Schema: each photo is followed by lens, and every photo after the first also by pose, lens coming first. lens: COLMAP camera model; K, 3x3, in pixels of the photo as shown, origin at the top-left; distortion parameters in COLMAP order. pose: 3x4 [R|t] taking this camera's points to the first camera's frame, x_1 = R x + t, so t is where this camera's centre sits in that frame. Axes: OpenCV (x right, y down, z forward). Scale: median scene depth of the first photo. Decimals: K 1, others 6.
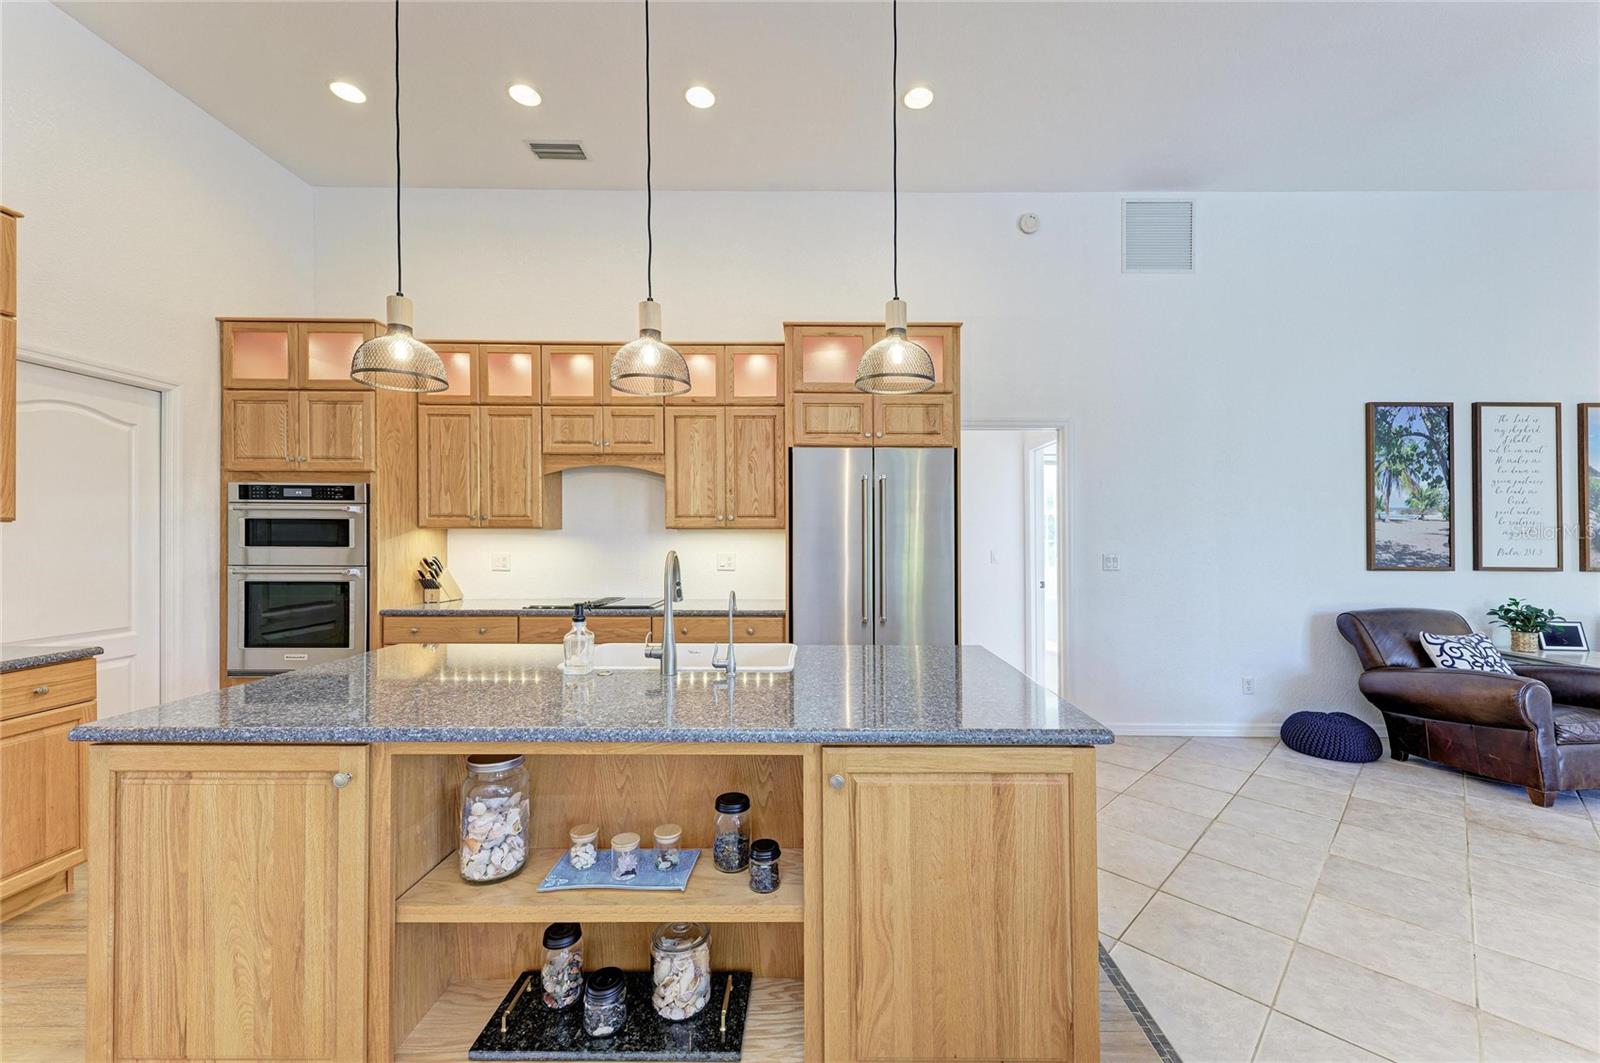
lens RADIAL K [[649.4, 0, 809.8], [0, 649.4, 538.6], [0, 0, 1]] dist [0.013750, -0.000190]
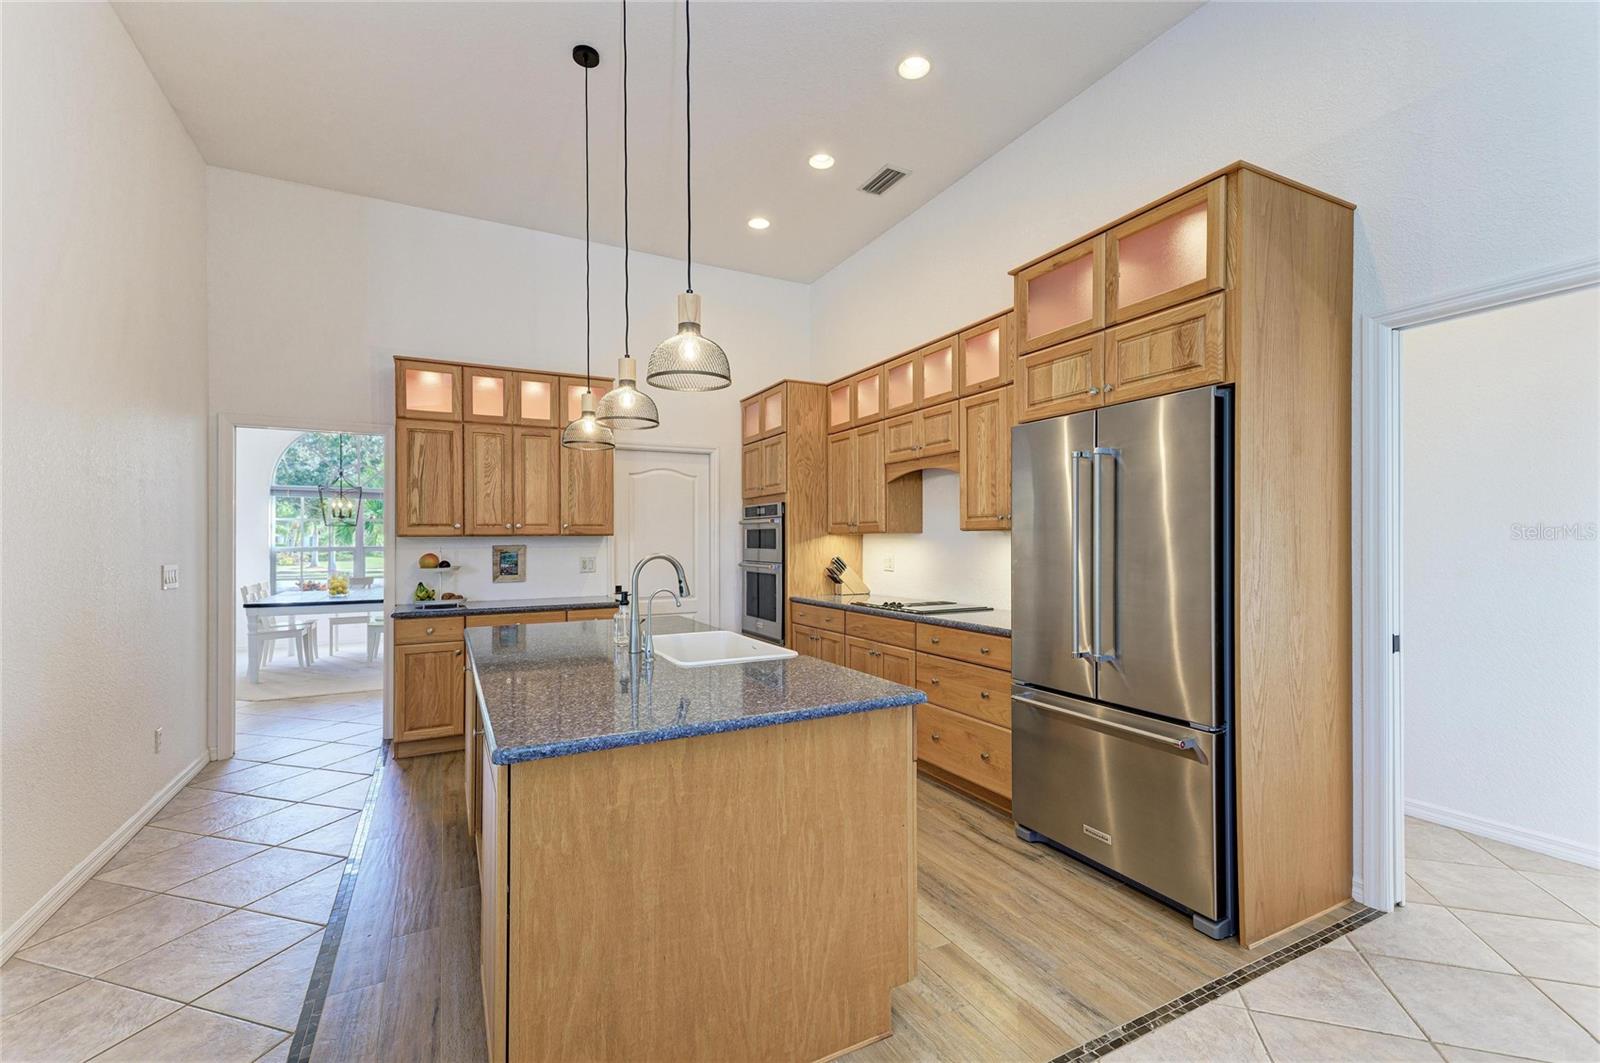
lens RADIAL K [[693.4, 0, 796.9], [0, 693.4, 548.2], [0, 0, 1]] dist [0.000898, -0.000023]
pose [[0.456943, 0.003501, -0.889489, 0.504271], [0.004474, 0.999971, 0.006234, 0.001818], [0.889485, -0.006828, 0.456914, 0.313169]]
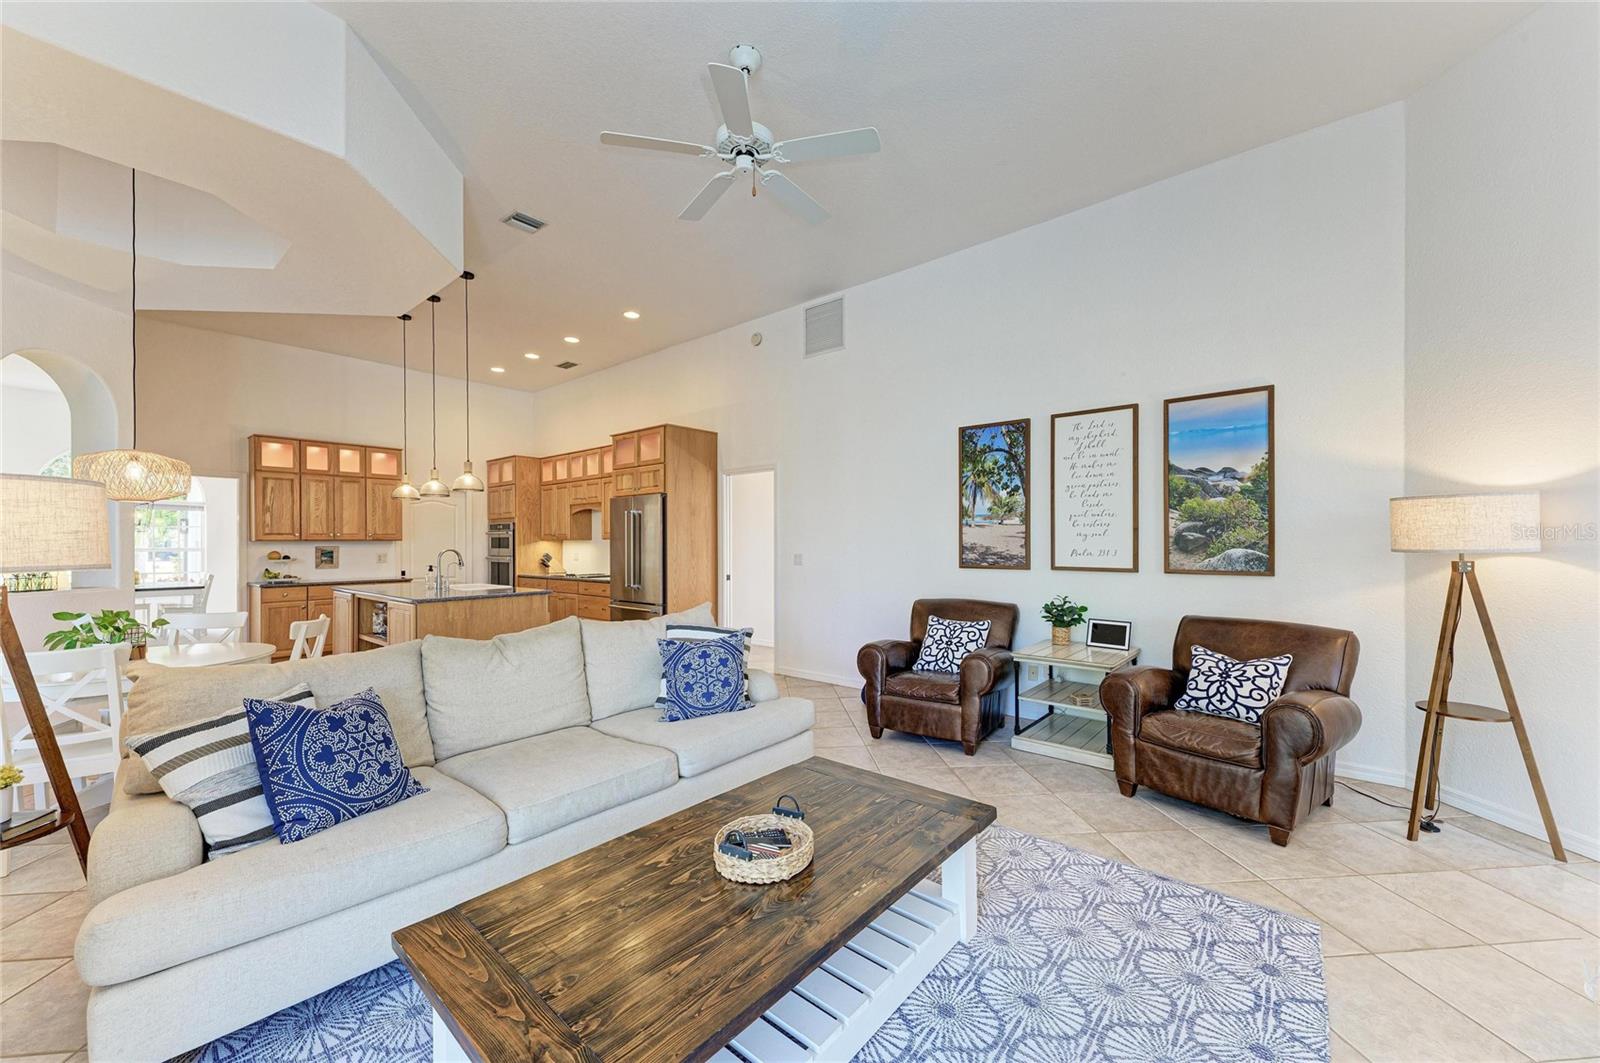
lens RADIAL K [[613.9, 0, 804.1], [0, 613.9, 550.5], [0, 0, 1]] dist [0.027537, 0.000009]
pose [[0.762351, 0.000903, -0.647163, 1.364452], [0.004531, 0.999967, 0.006733, 0.008023], [0.647148, -0.008065, 0.762322, -0.042261]]
